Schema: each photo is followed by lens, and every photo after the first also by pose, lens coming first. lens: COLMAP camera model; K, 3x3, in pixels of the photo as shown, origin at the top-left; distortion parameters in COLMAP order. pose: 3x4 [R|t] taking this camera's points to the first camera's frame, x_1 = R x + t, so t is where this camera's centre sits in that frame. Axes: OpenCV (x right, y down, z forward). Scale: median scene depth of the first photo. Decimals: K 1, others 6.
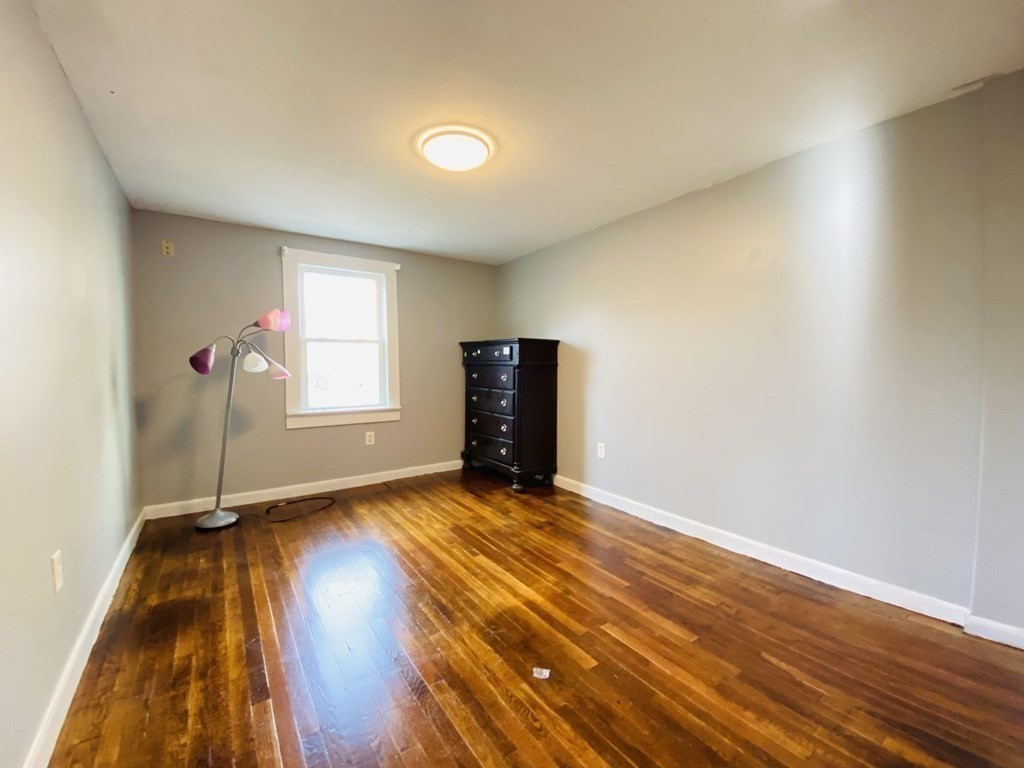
lens RADIAL K [[414.1, 0, 513.9], [0, 414.1, 388.7], [0, 0, 1]] dist [-0.002617, -0.000603]
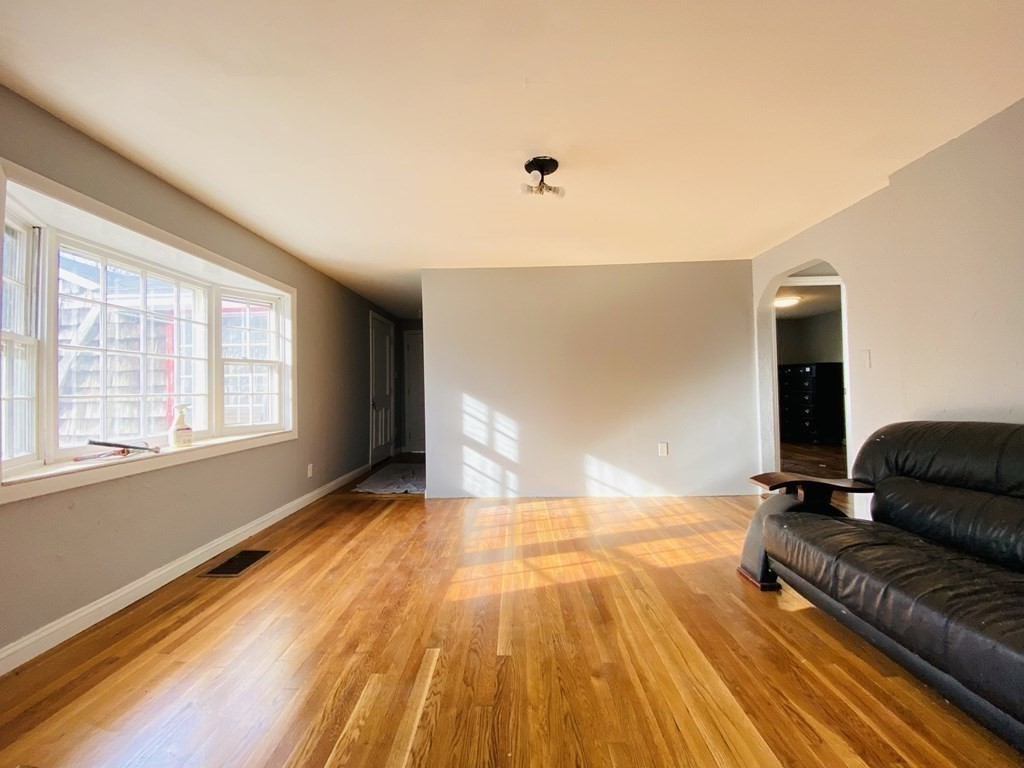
lens RADIAL K [[414.1, 0, 511.8], [0, 414.1, 380.0], [0, 0, 1]] dist [-0.002617, -0.000603]
pose [[0.793503, -0.022538, -0.608149, 0.053953], [-0.016498, 0.998150, -0.058517, 0.082100], [0.608343, 0.056467, 0.791663, -1.232437]]
